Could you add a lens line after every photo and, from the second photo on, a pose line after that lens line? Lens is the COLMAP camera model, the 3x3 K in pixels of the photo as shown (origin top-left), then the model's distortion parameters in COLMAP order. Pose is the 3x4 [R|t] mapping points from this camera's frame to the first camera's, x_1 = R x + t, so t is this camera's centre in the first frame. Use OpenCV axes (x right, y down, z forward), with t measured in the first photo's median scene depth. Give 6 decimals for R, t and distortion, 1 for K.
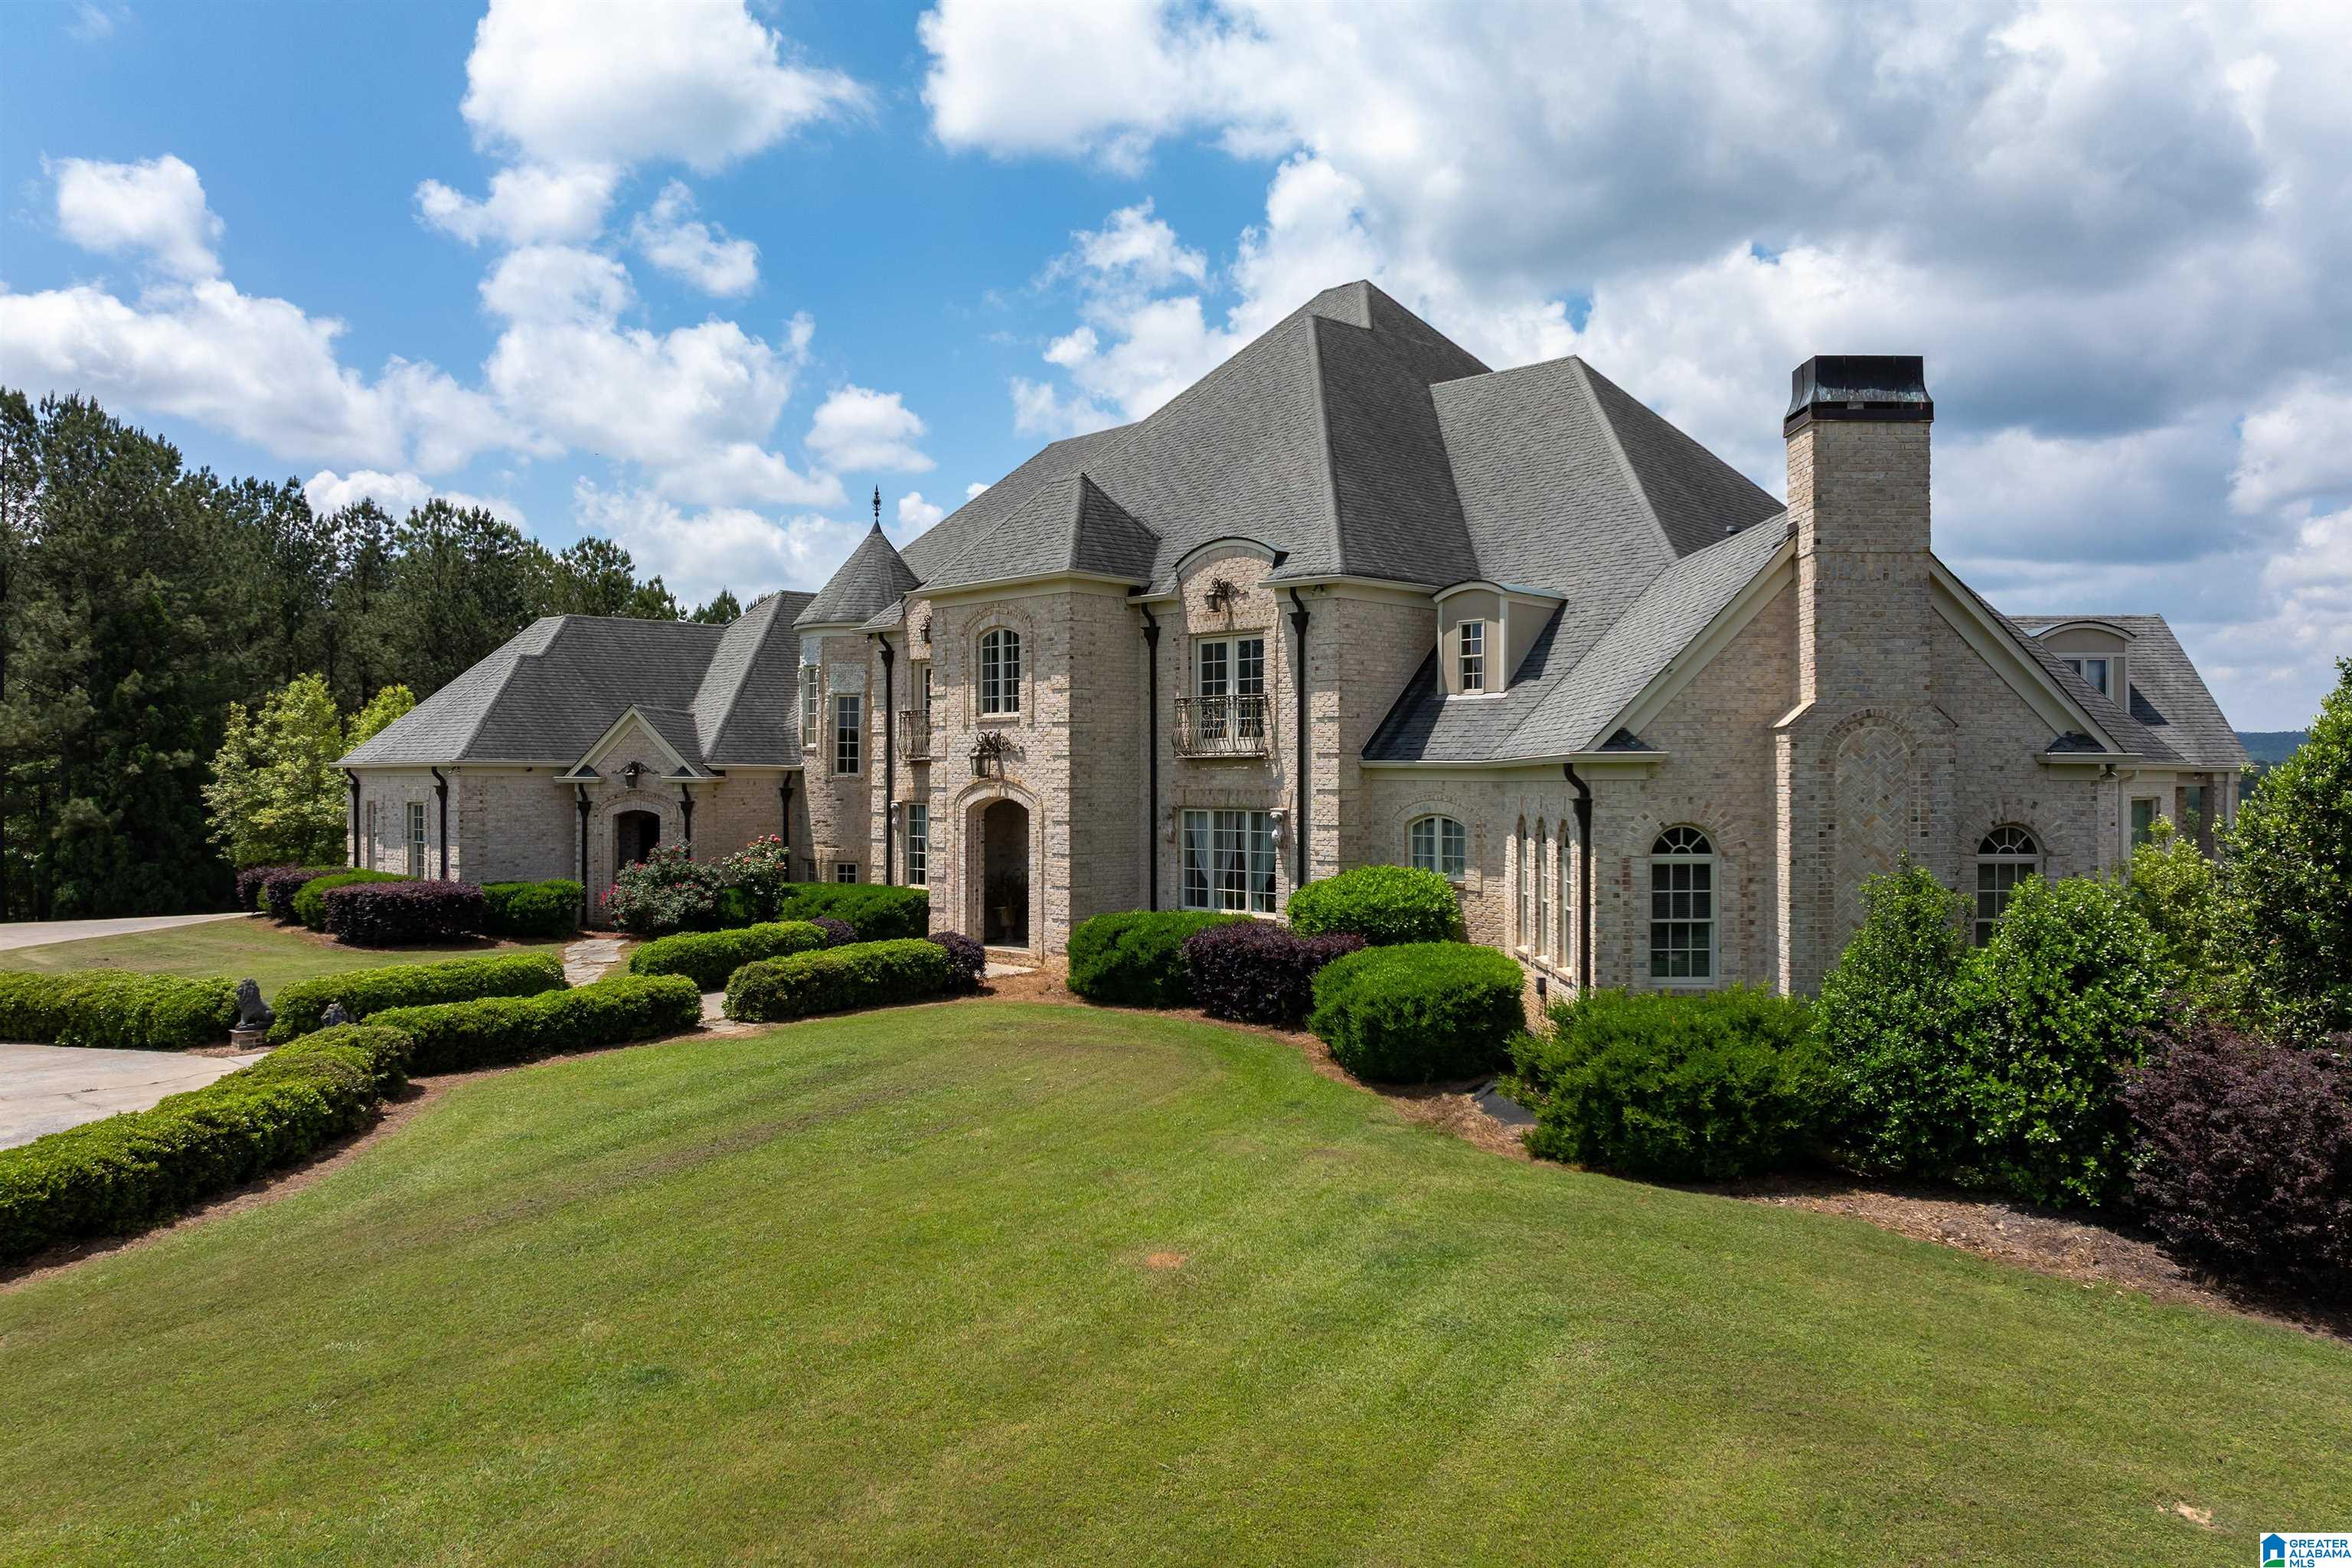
lens RADIAL K [[1660.6, 0, 1176.0], [0, 1660.6, 784.0], [0, 0, 1]] dist [-0.024609, -0.000477]
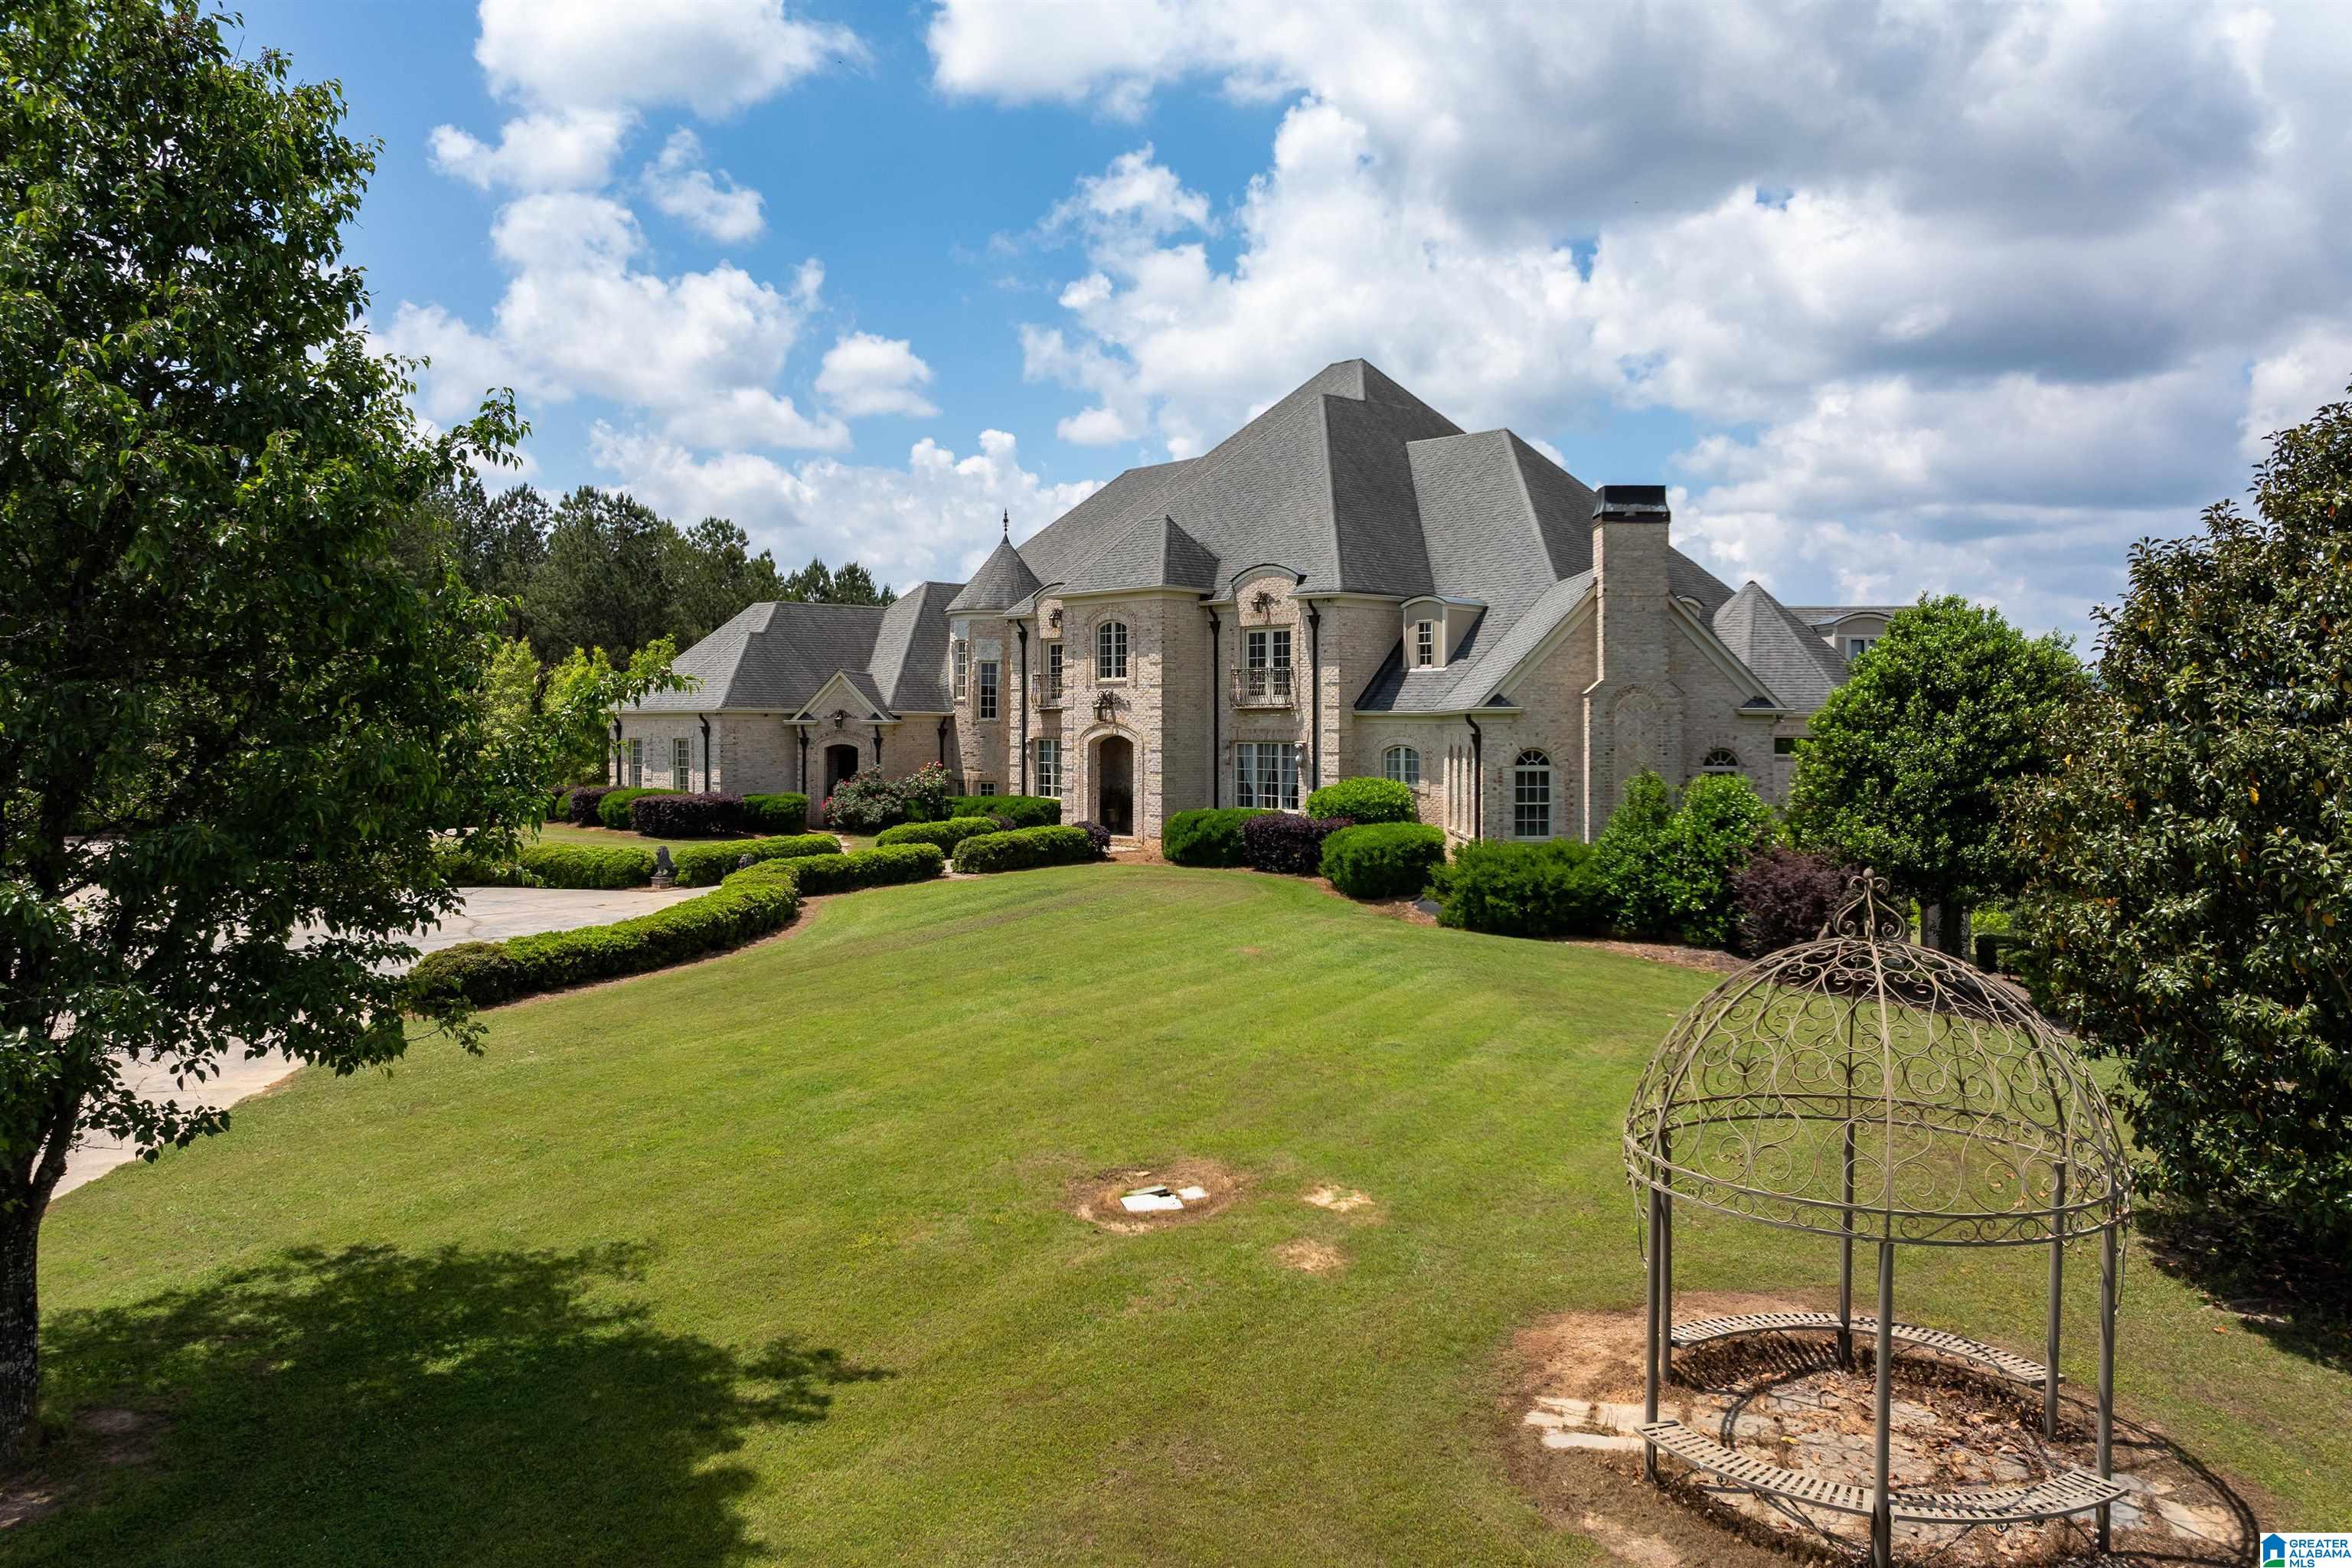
lens RADIAL K [[1647.2, 0, 1177.0], [0, 1647.2, 733.4], [0, 0, 1]] dist [-0.006469, -0.000487]
pose [[0.999980, 0.001302, -0.006169, -0.041048], [-0.001279, 0.999992, 0.003706, 0.001528], [0.006174, -0.003698, 0.999974, -0.505312]]
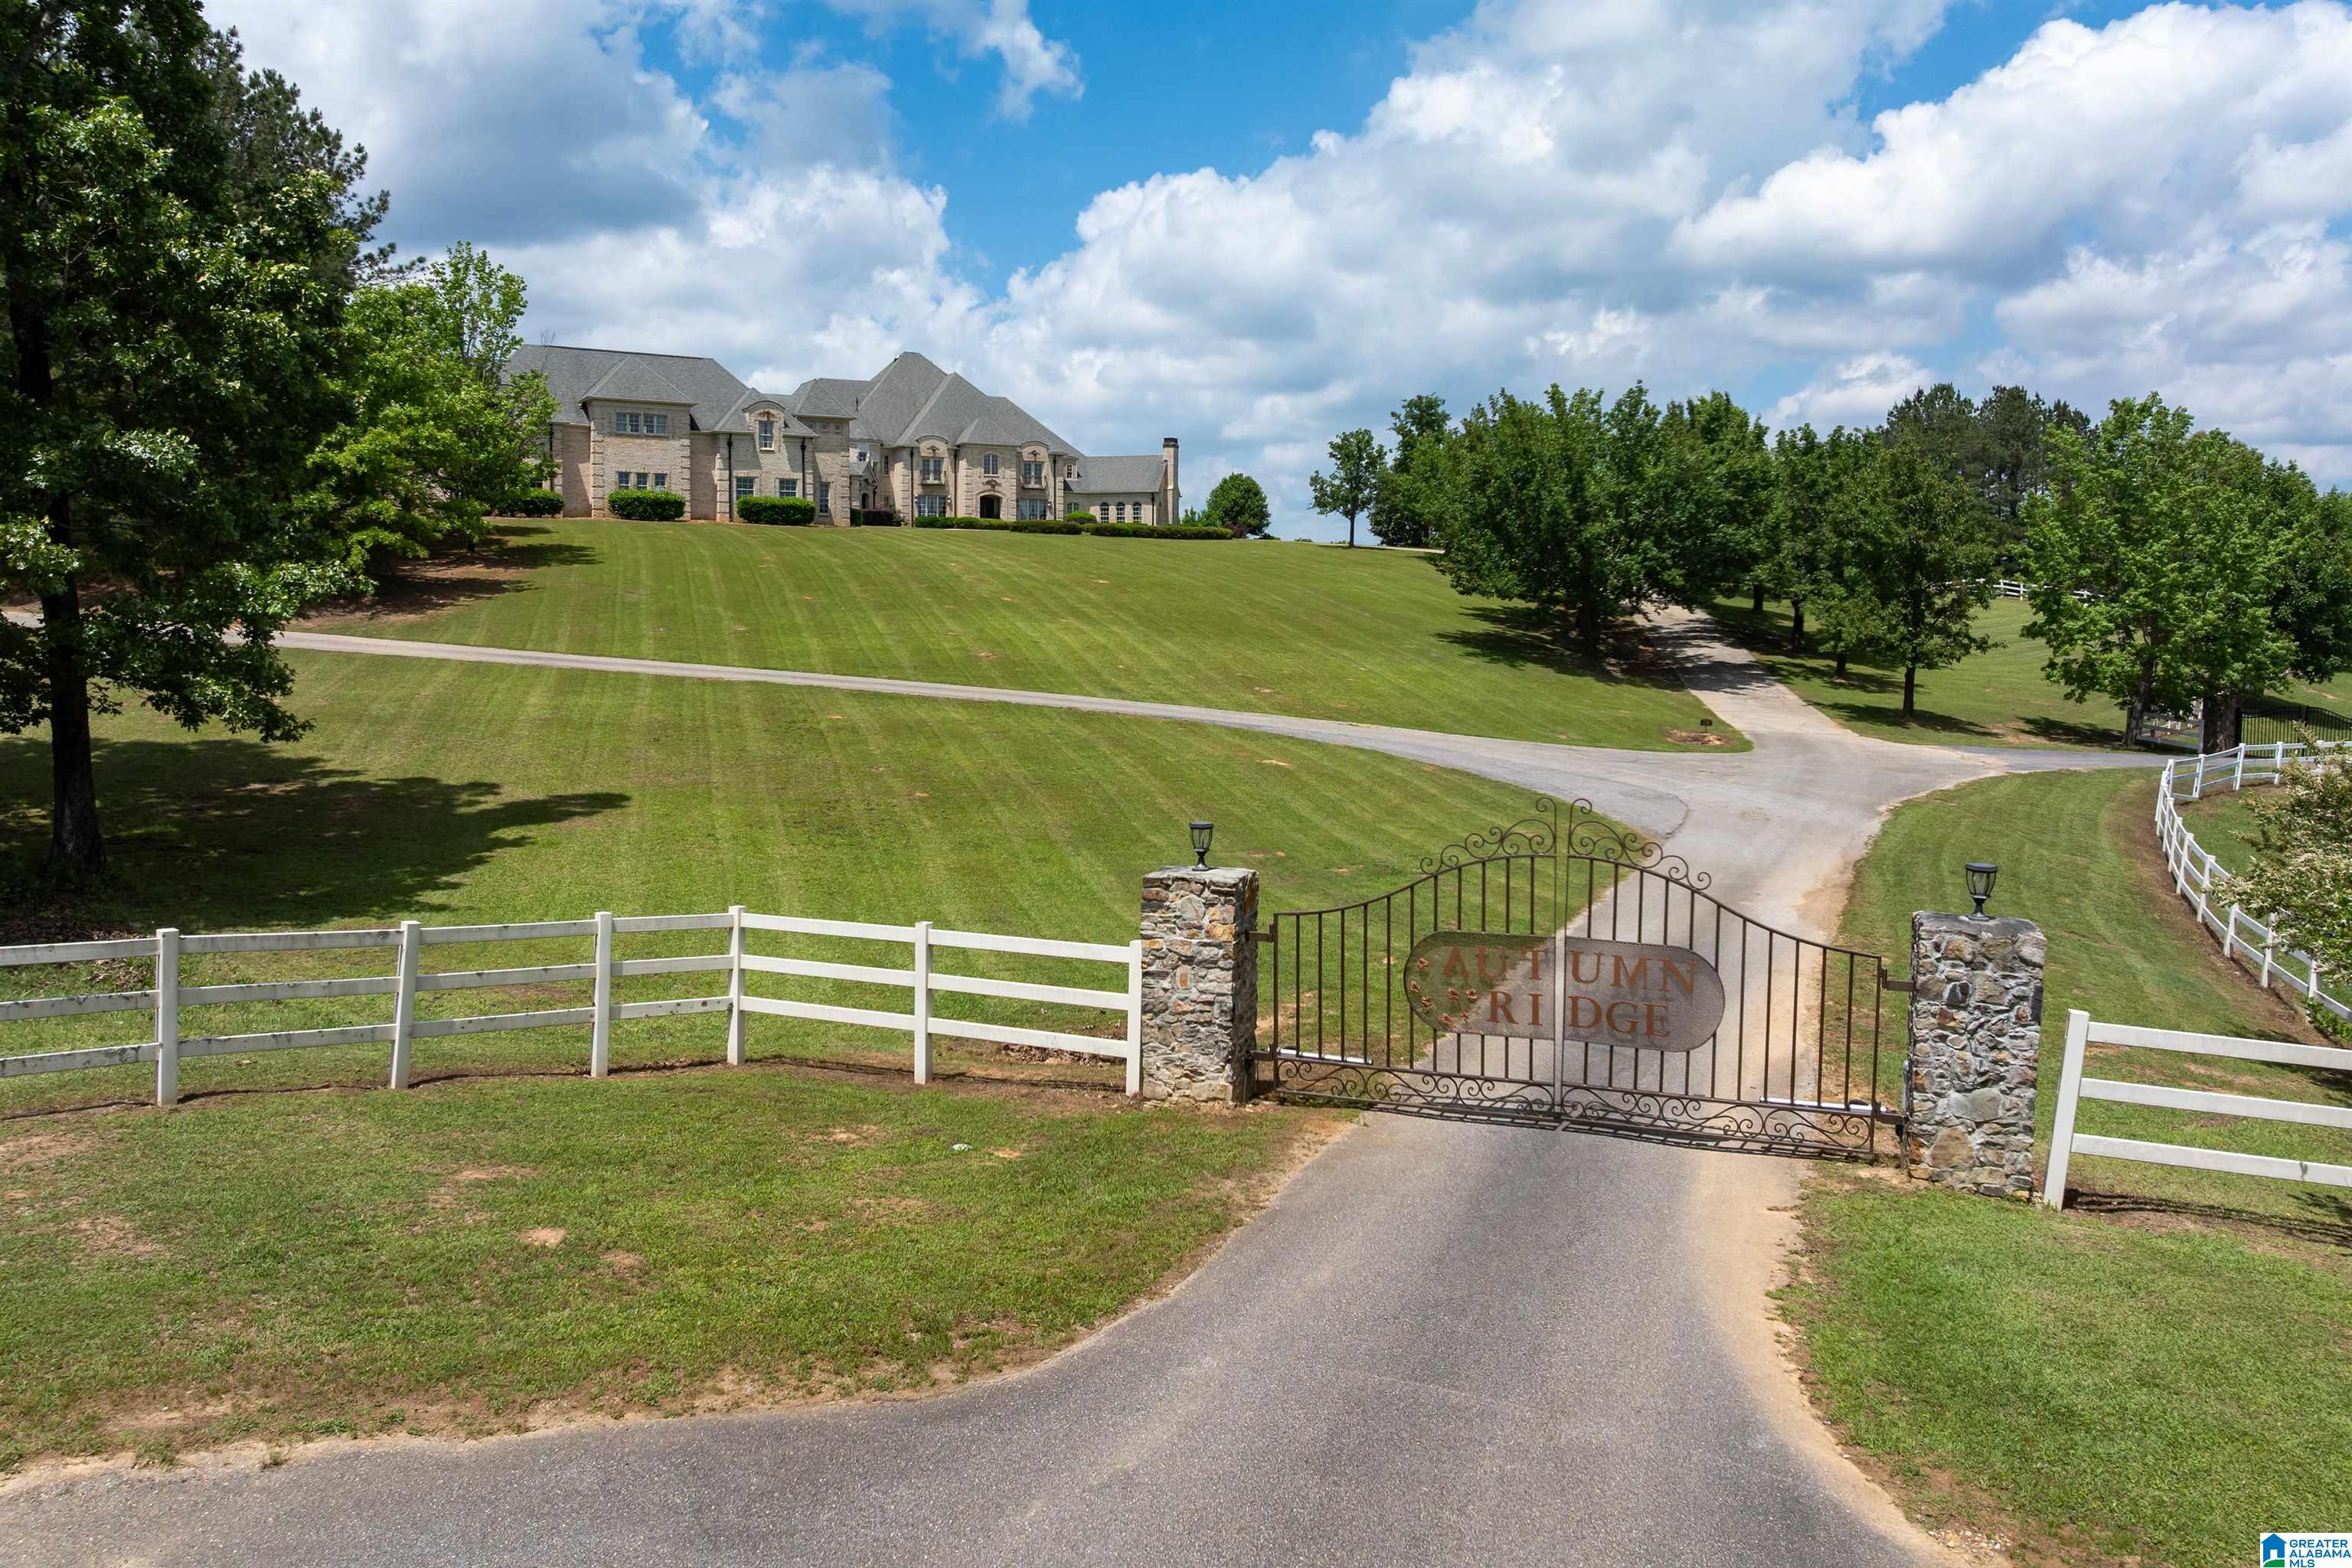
lens RADIAL K [[1647.2, 0, 1177.0], [0, 1647.2, 733.4], [0, 0, 1]] dist [-0.006469, -0.000487]
pose [[0.283574, -0.080006, 0.955607, -4.281647], [-0.002785, 0.996441, 0.084251, 0.275671], [-0.958946, -0.026553, 0.282342, -0.703582]]
